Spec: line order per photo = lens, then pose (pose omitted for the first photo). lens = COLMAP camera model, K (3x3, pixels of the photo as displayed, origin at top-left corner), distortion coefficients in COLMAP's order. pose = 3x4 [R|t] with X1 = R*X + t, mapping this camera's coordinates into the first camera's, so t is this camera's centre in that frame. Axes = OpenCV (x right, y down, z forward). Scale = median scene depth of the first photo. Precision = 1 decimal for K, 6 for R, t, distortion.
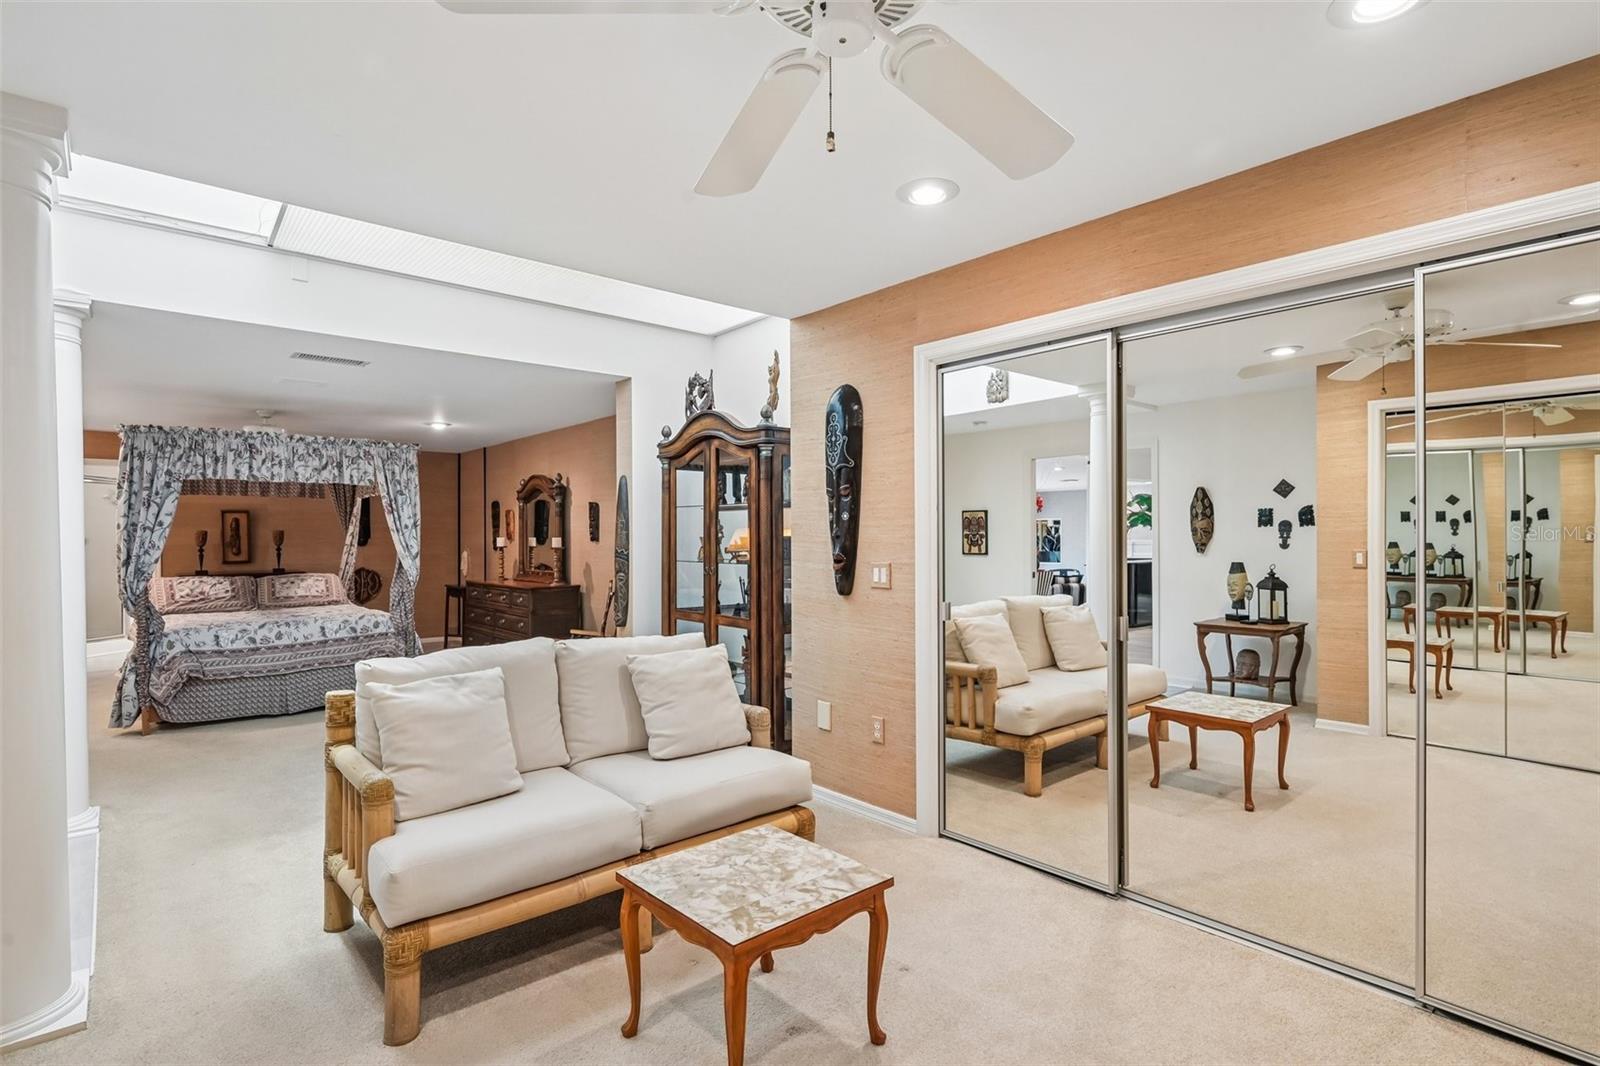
lens RADIAL K [[789.1, 0, 800.0], [0, 789.1, 533.0], [0, 0, 1]] dist [-0.003641, -0.000507]
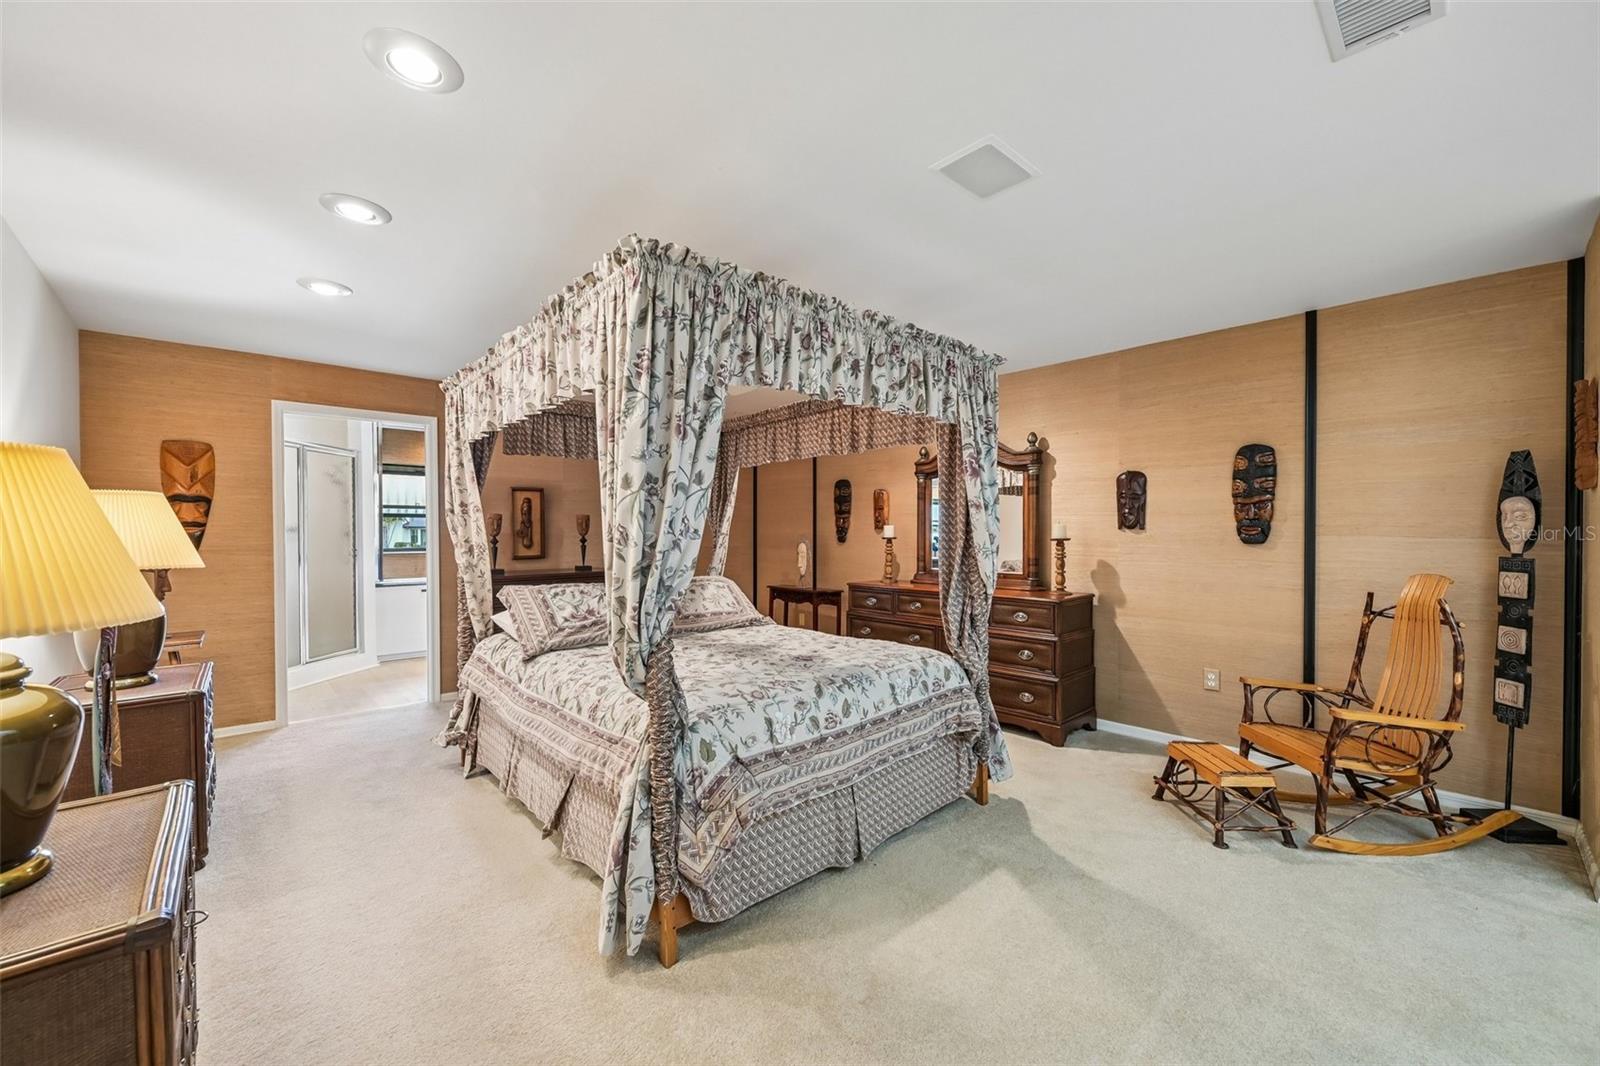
lens RADIAL K [[635.9, 0, 802.0], [0, 635.9, 537.6], [0, 0, 1]] dist [-0.000656, -0.000477]
pose [[0.999886, 0.003221, 0.014730, -0.764330], [-0.003398, 0.999922, 0.012053, 0.016515], [-0.014691, -0.012101, 0.999819, 0.649013]]
